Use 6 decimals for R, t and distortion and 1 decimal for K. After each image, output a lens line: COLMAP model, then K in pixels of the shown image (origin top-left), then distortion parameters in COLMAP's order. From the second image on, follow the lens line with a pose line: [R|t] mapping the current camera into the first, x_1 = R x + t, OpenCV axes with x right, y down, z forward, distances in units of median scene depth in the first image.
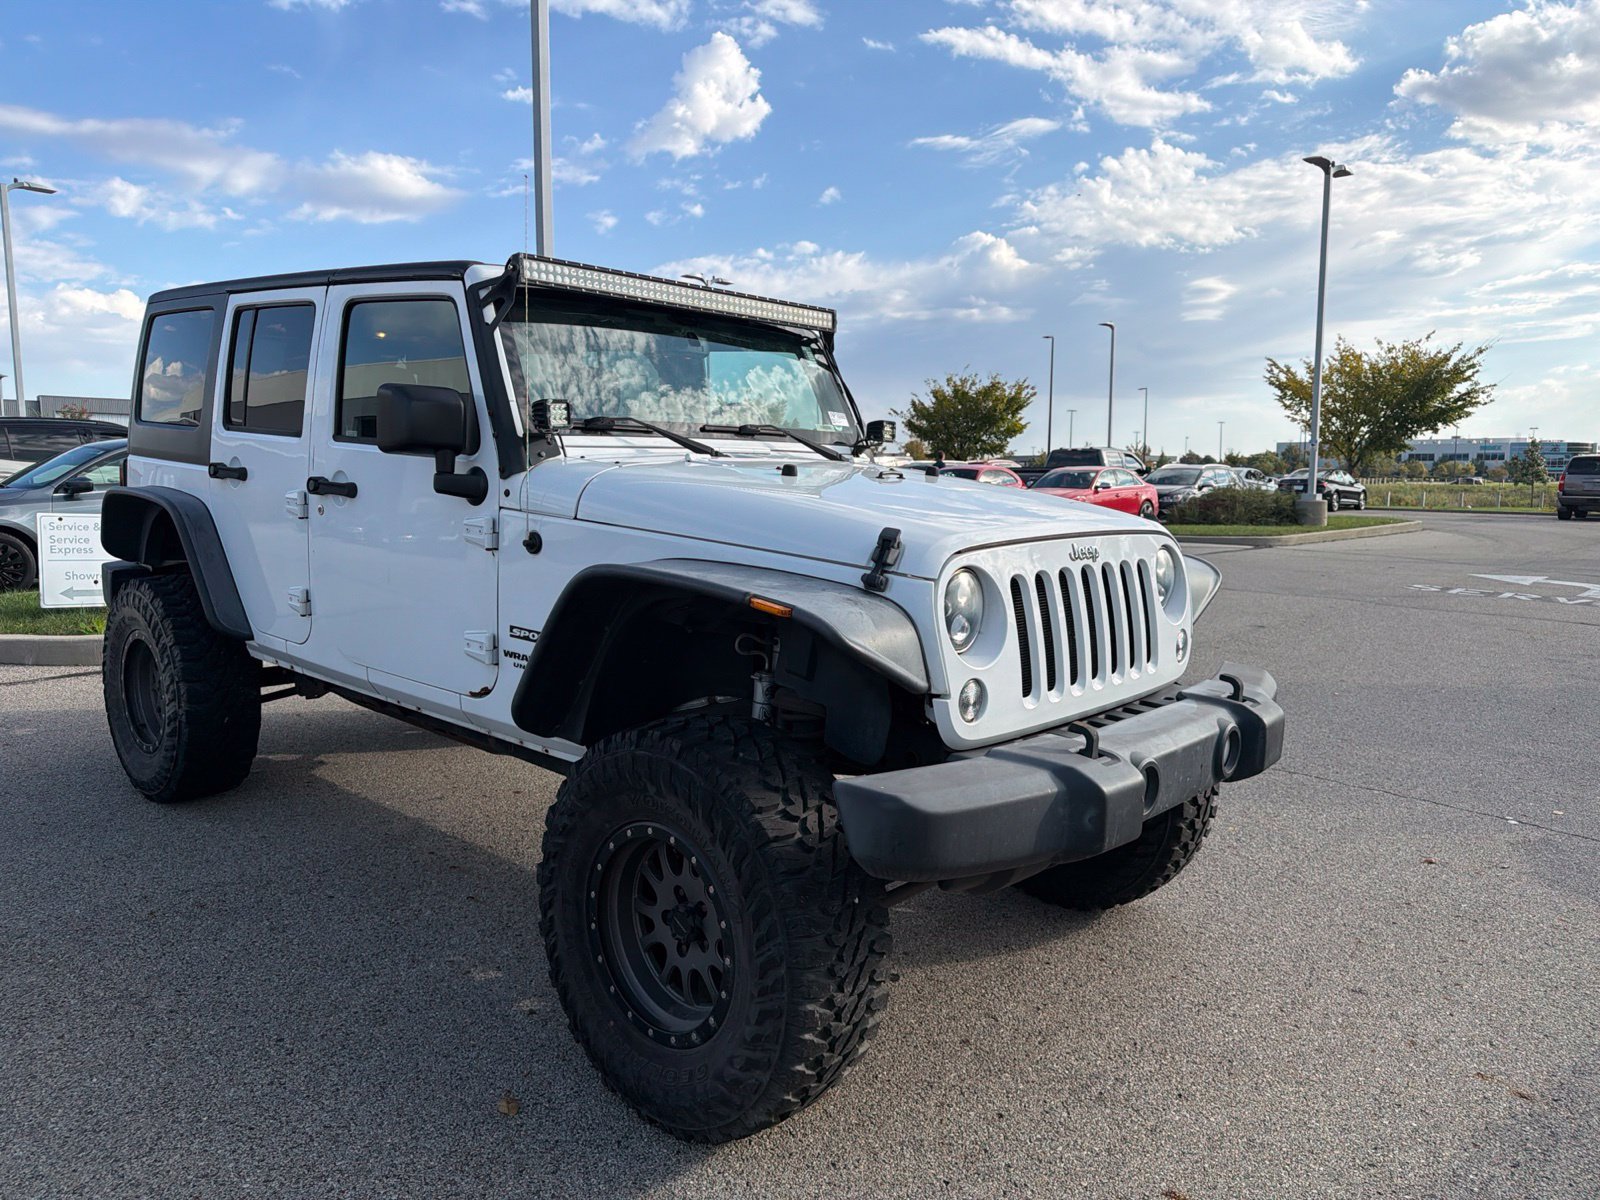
lens RADIAL K [[1118.7, 0, 803.9], [0, 1118.7, 596.4], [0, 0, 1]] dist [0.063982, -0.089205]
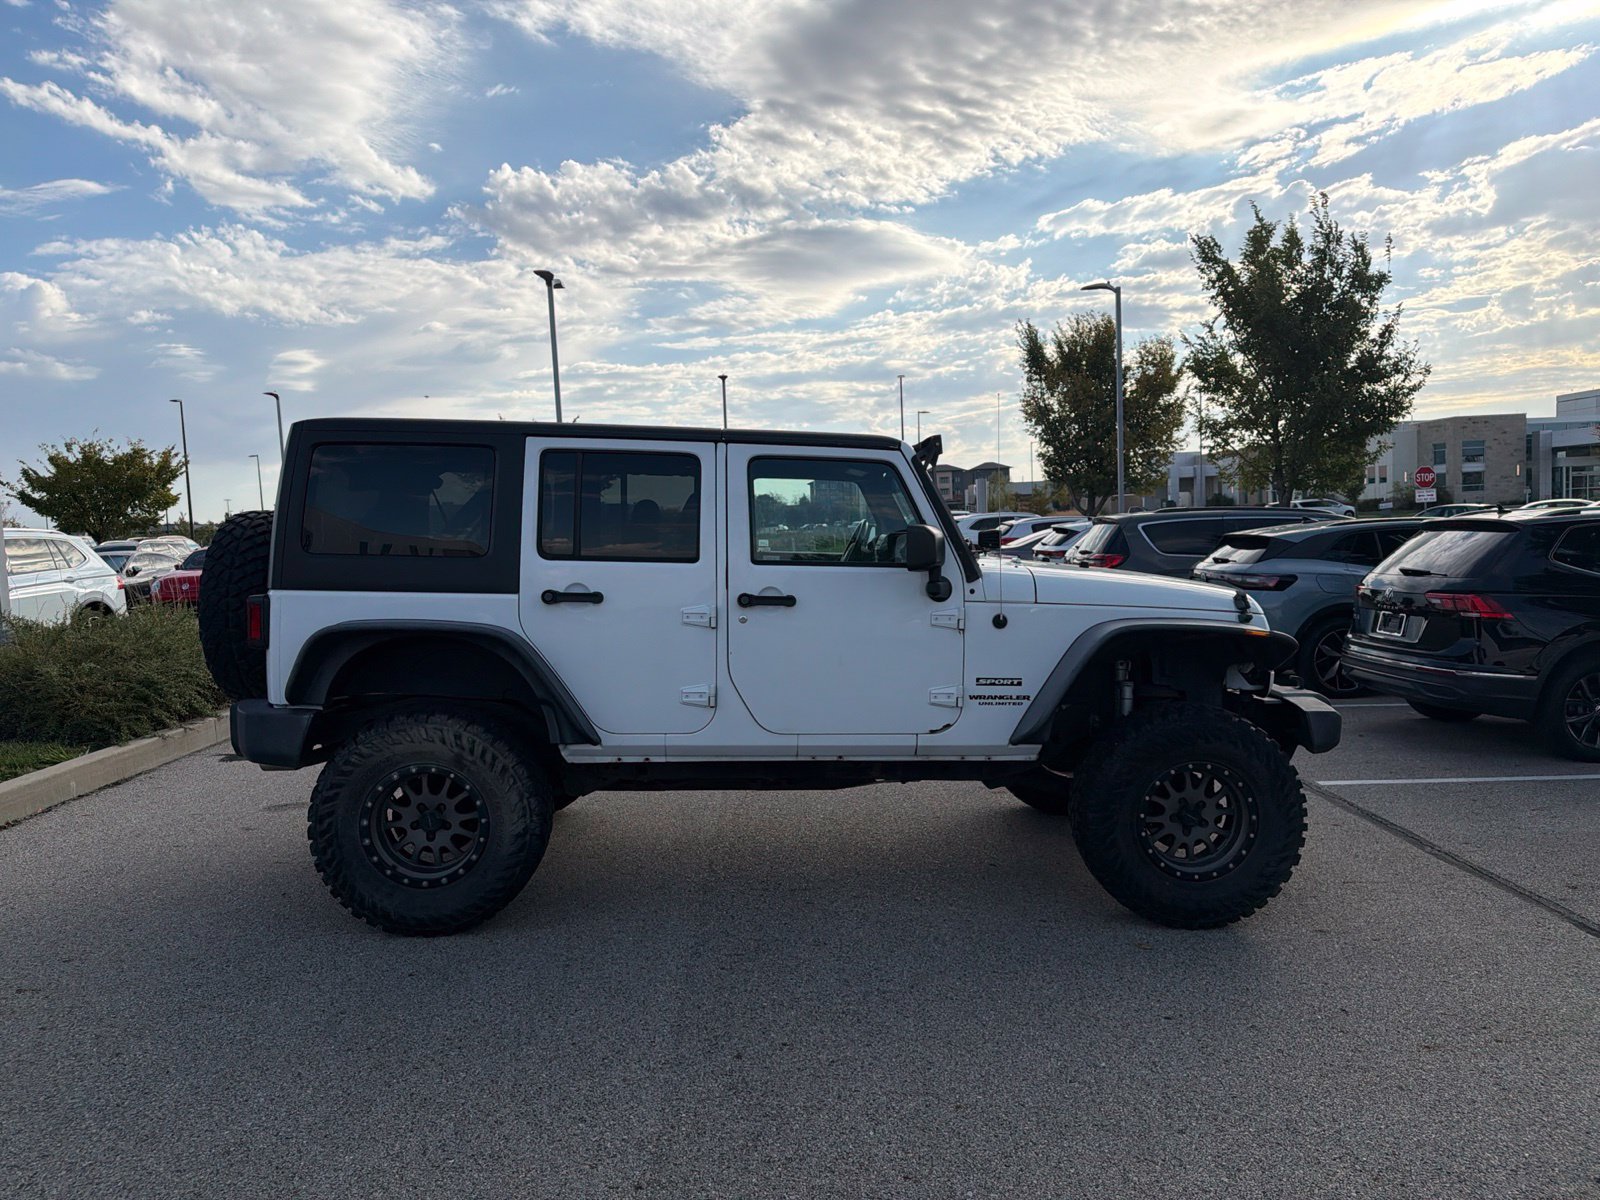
lens RADIAL K [[1110.8, 0, 797.5], [0, 1110.8, 604.2], [0, 0, 1]] dist [0.062175, -0.068692]
pose [[0.718109, -0.082496, 0.691024, -1.030933], [0.116425, 0.993197, -0.002418, -0.069253], [-0.686123, 0.082189, 0.722827, 0.055257]]
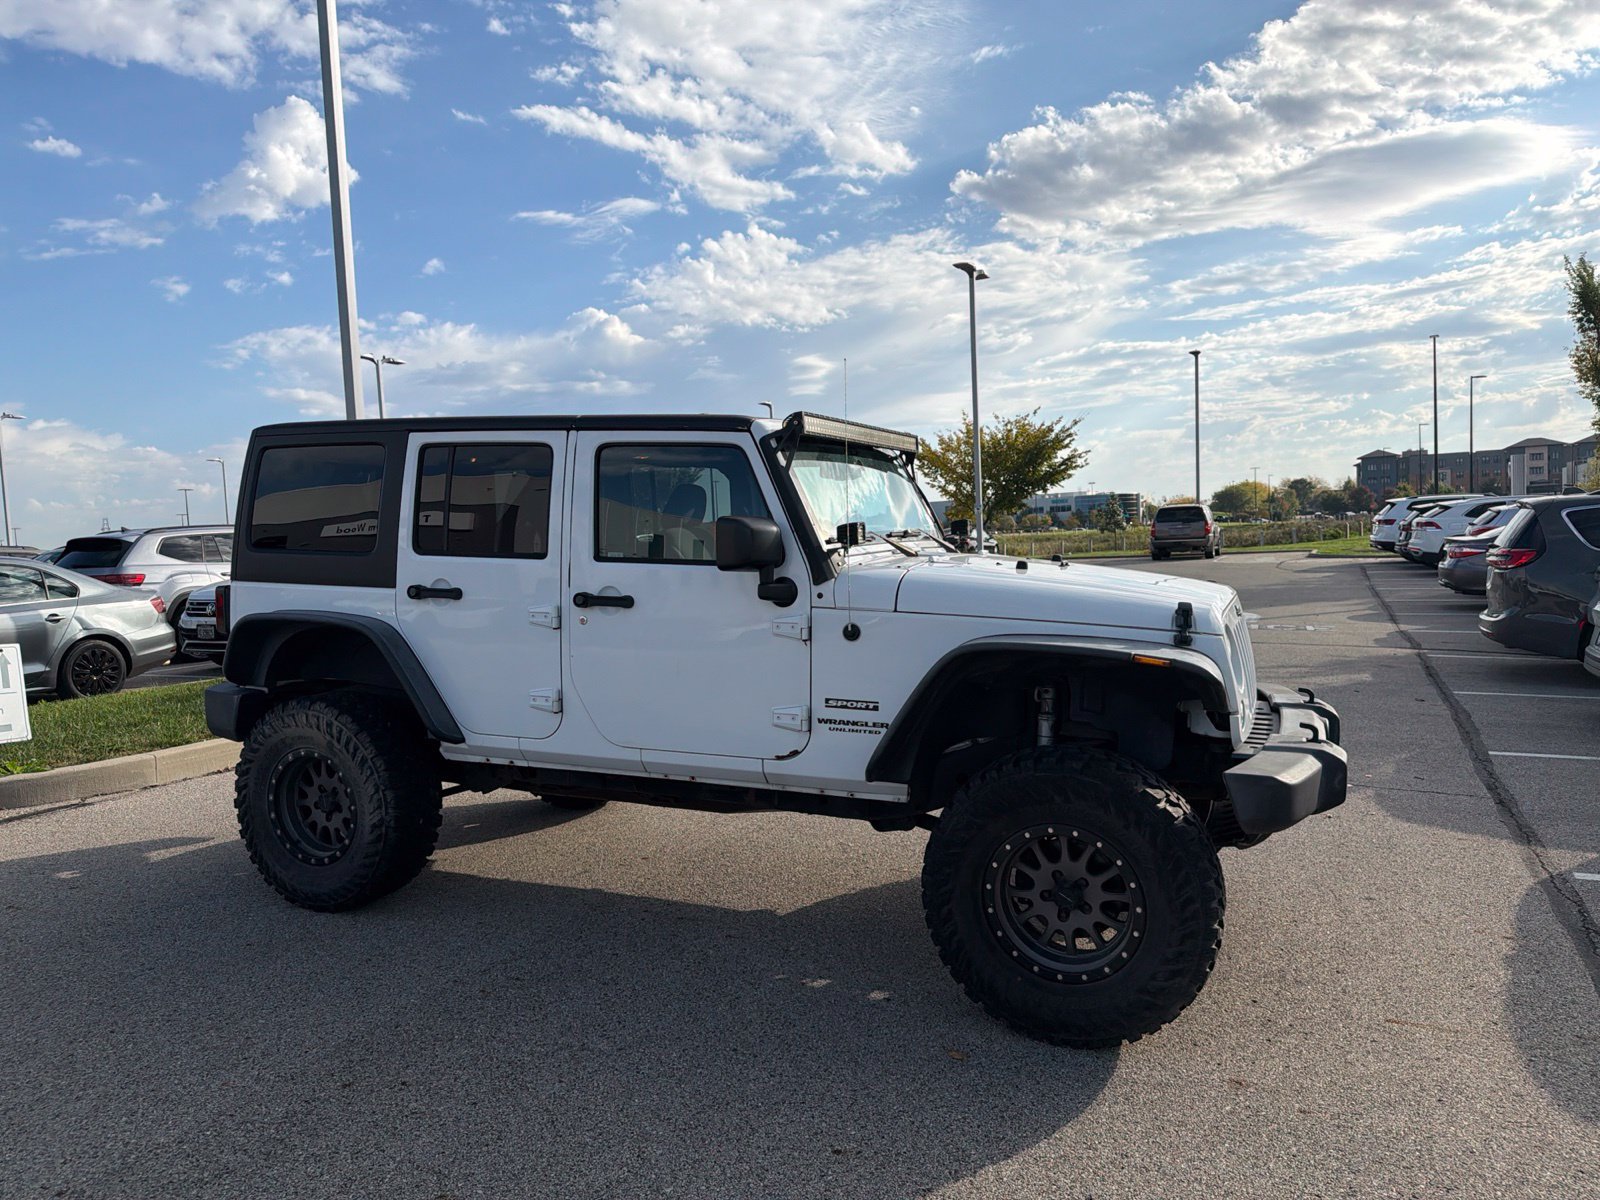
lens RADIAL K [[1118.0, 0, 794.4], [0, 1118.0, 606.9], [0, 0, 1]] dist [0.059917, -0.081083]
pose [[0.949703, -0.066747, 0.305956, -0.476802], [0.082813, 0.995769, -0.039820, -0.021707], [-0.302004, 0.063154, 0.951212, -0.139338]]
